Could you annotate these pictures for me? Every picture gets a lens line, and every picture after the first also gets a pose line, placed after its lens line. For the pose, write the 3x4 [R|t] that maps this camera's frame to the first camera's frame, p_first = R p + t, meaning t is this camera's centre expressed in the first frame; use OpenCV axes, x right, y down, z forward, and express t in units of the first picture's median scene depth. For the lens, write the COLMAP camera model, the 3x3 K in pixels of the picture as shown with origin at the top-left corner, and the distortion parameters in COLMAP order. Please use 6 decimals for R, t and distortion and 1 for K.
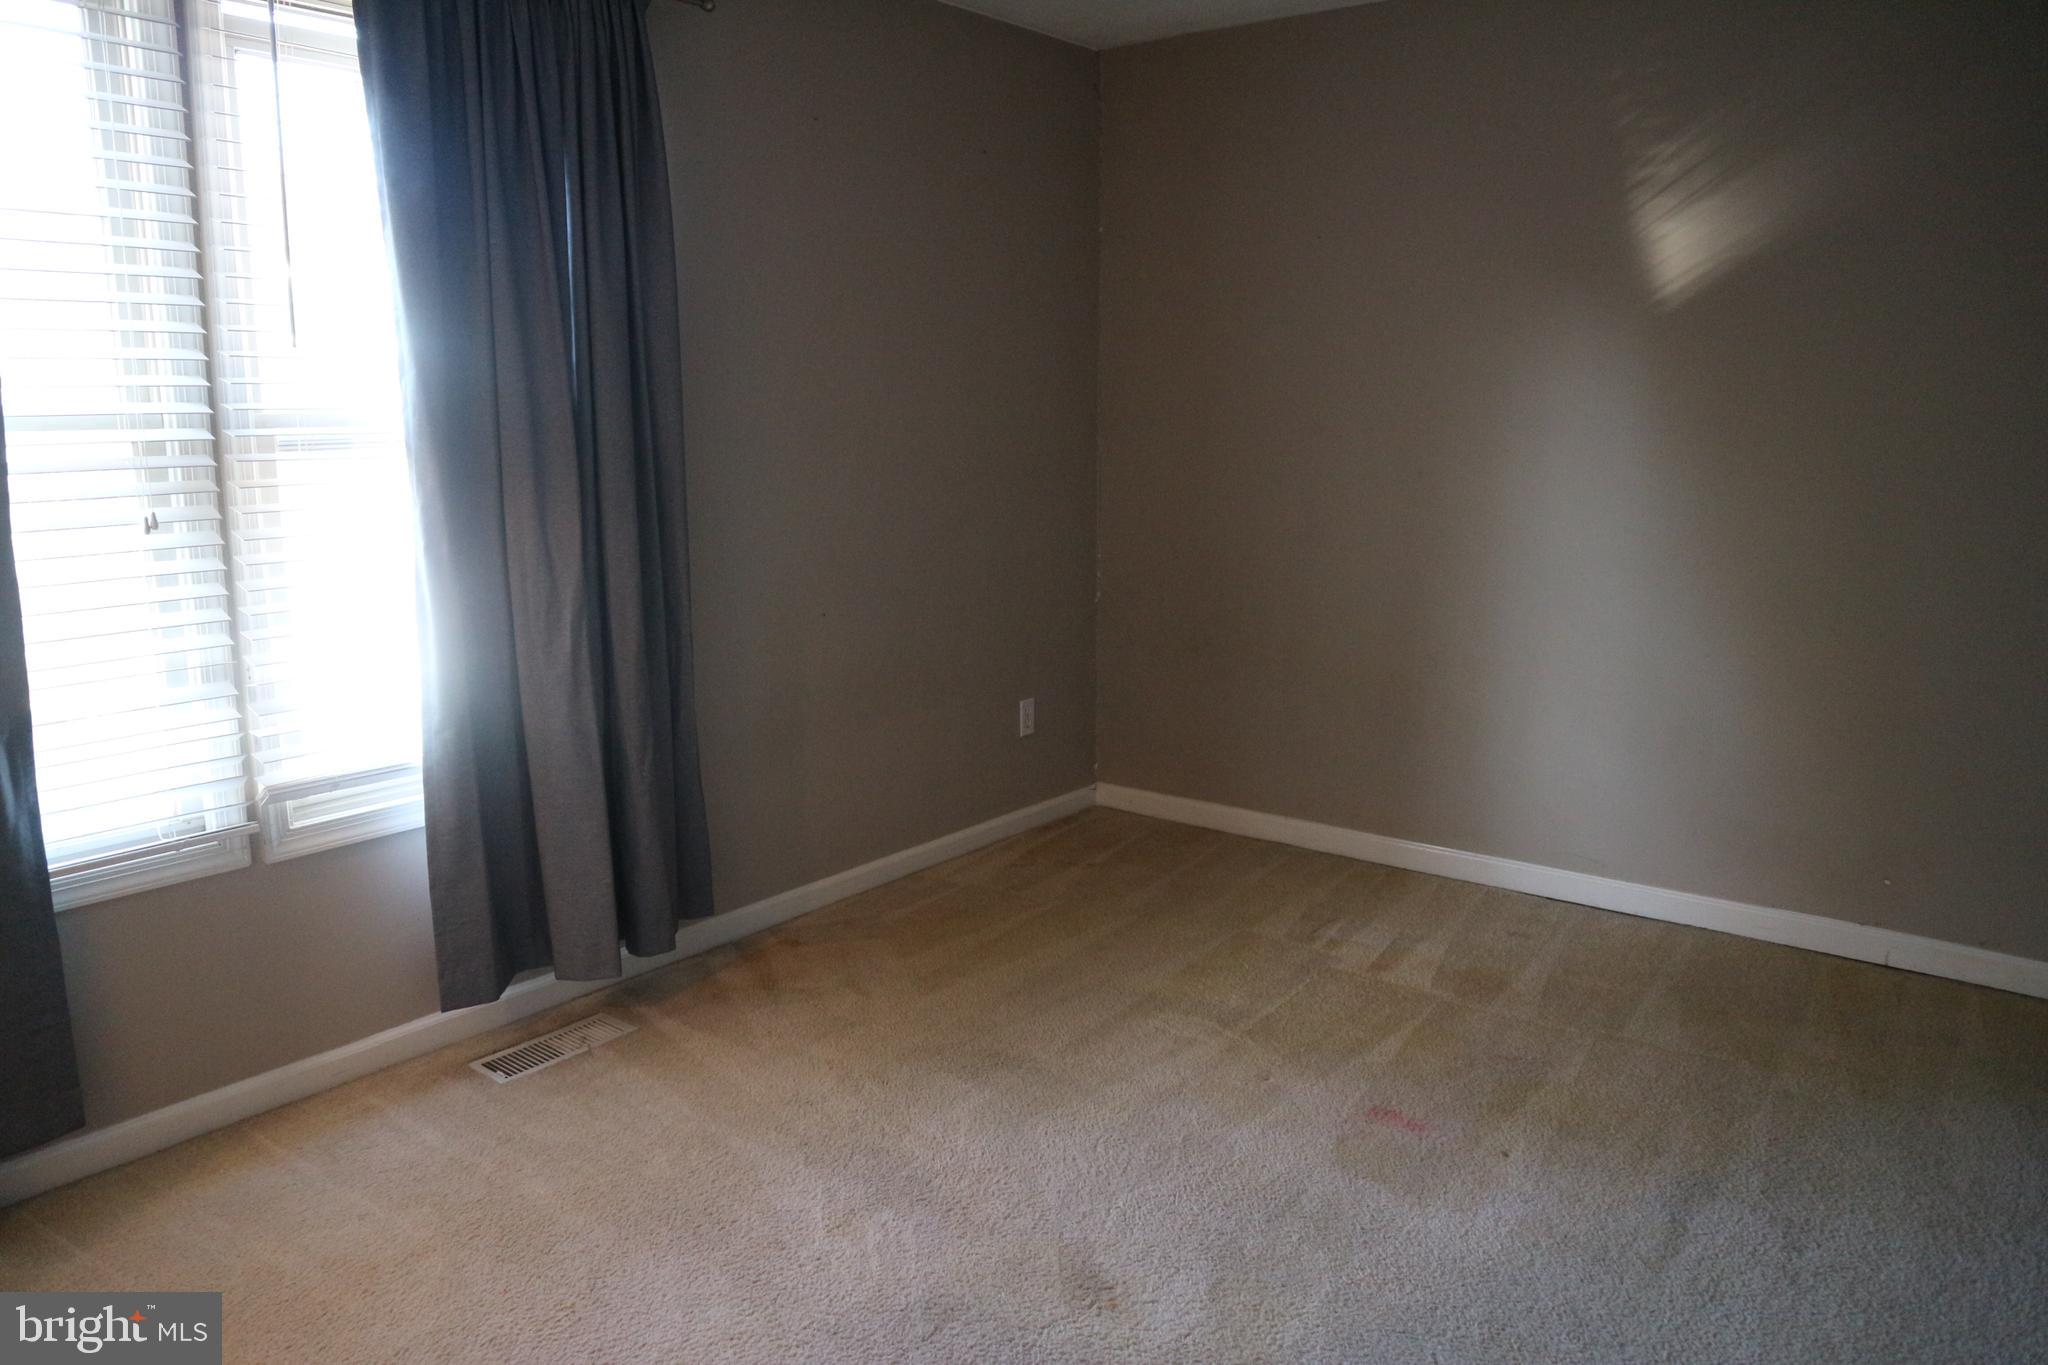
lens RADIAL K [[1415.6, 0, 1024.4], [0, 1415.6, 681.7], [0, 0, 1]] dist [-0.123073, 0.077302]
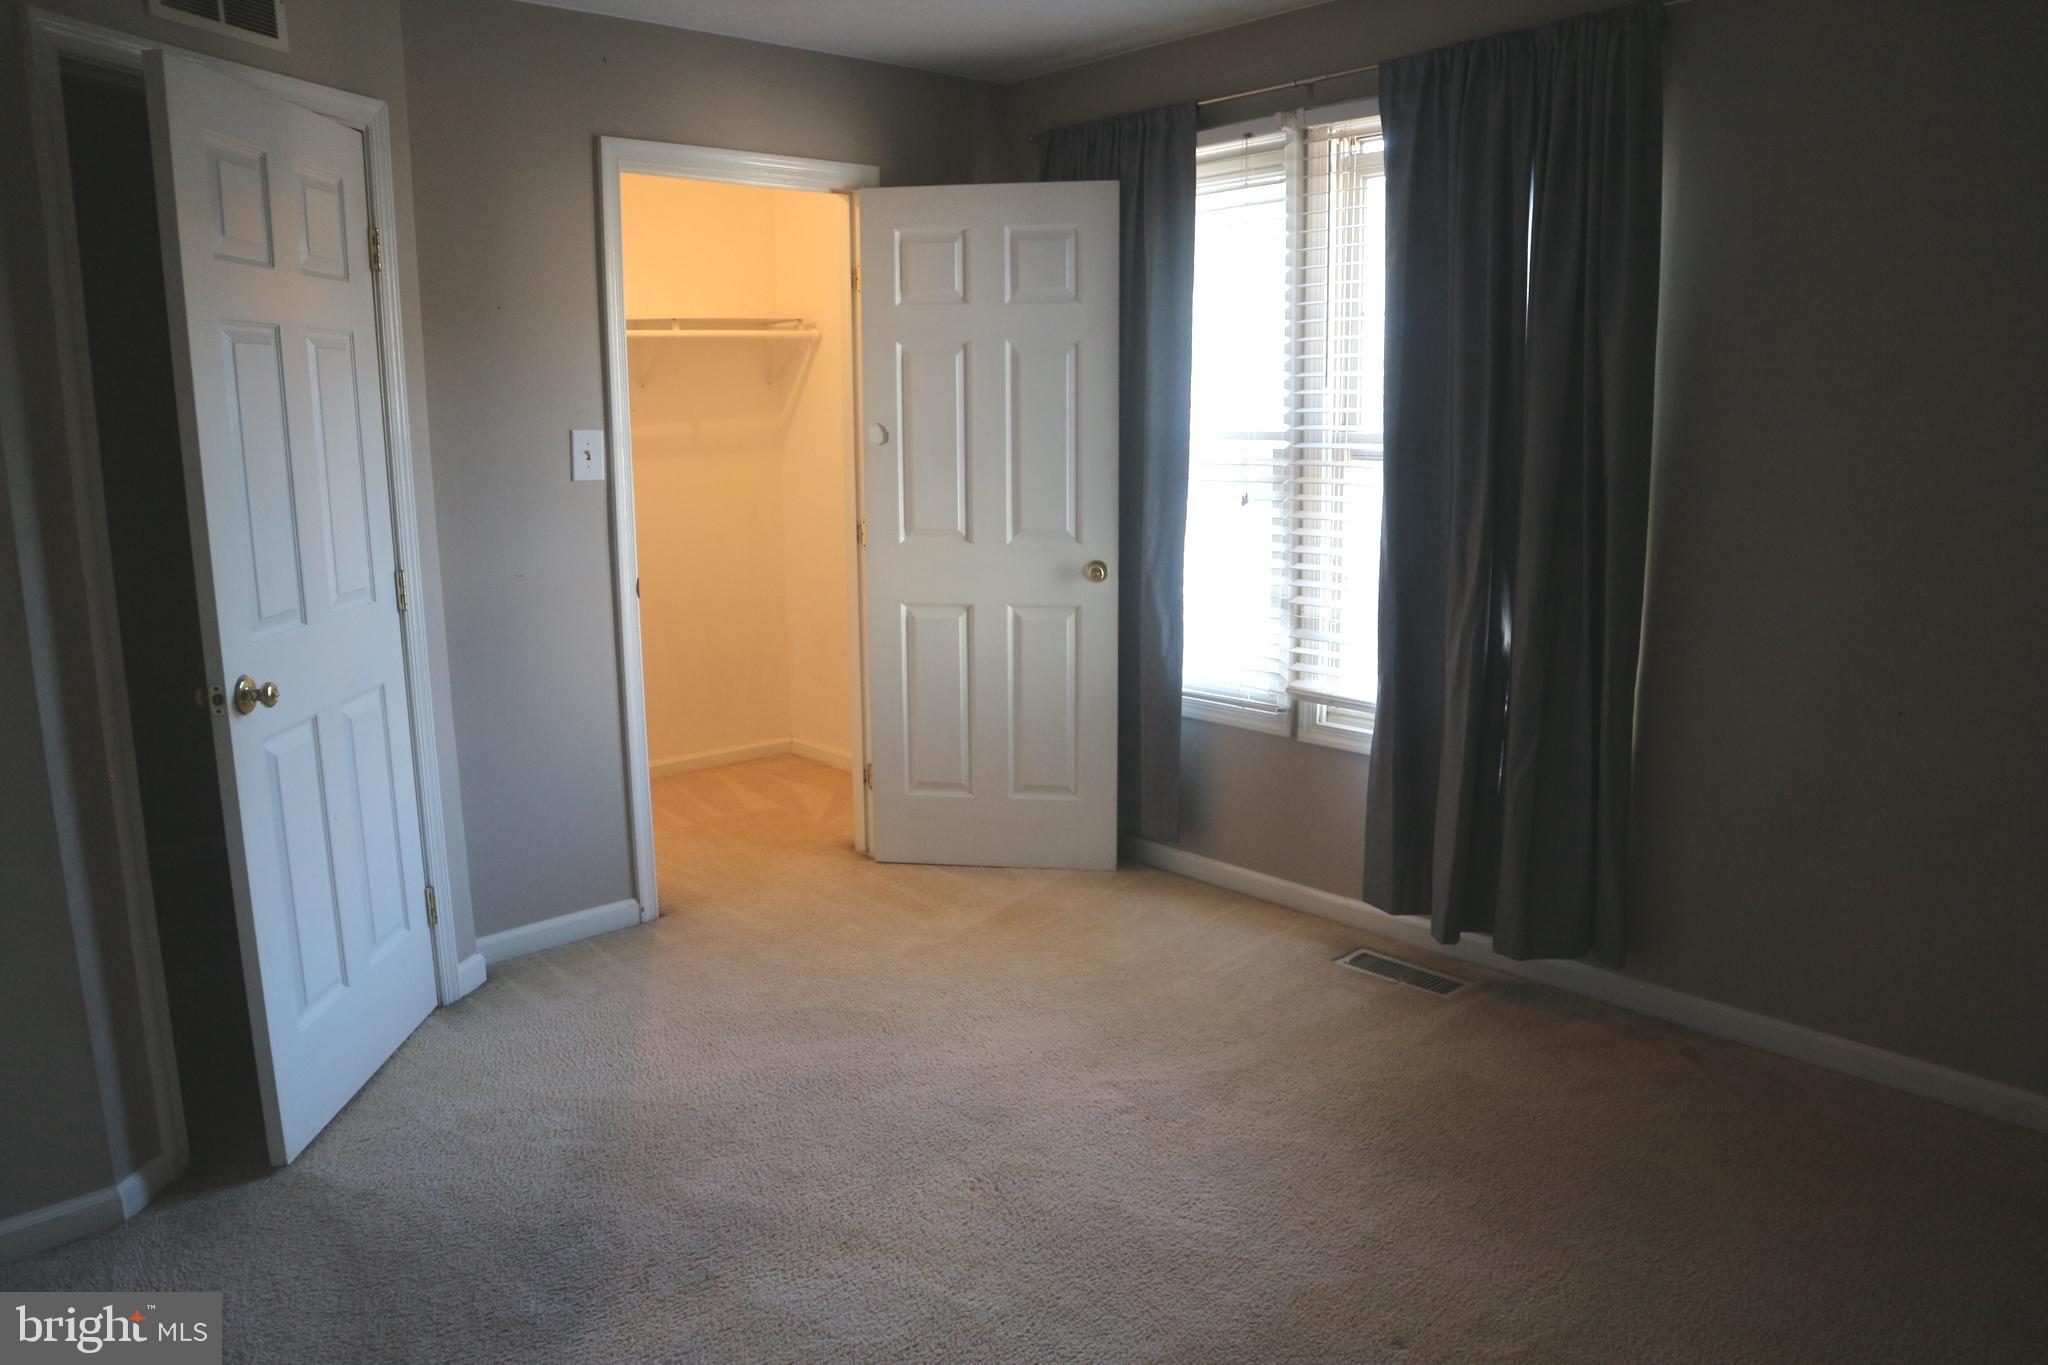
lens RADIAL K [[1415.6, 0, 1023.4], [0, 1415.6, 685.4], [0, 0, 1]] dist [-0.123073, 0.077302]
pose [[-0.157045, 0.193348, -0.968480, 0.950308], [-0.181378, 0.958321, 0.220731, -0.204967], [0.970793, 0.210326, -0.115430, 0.895658]]
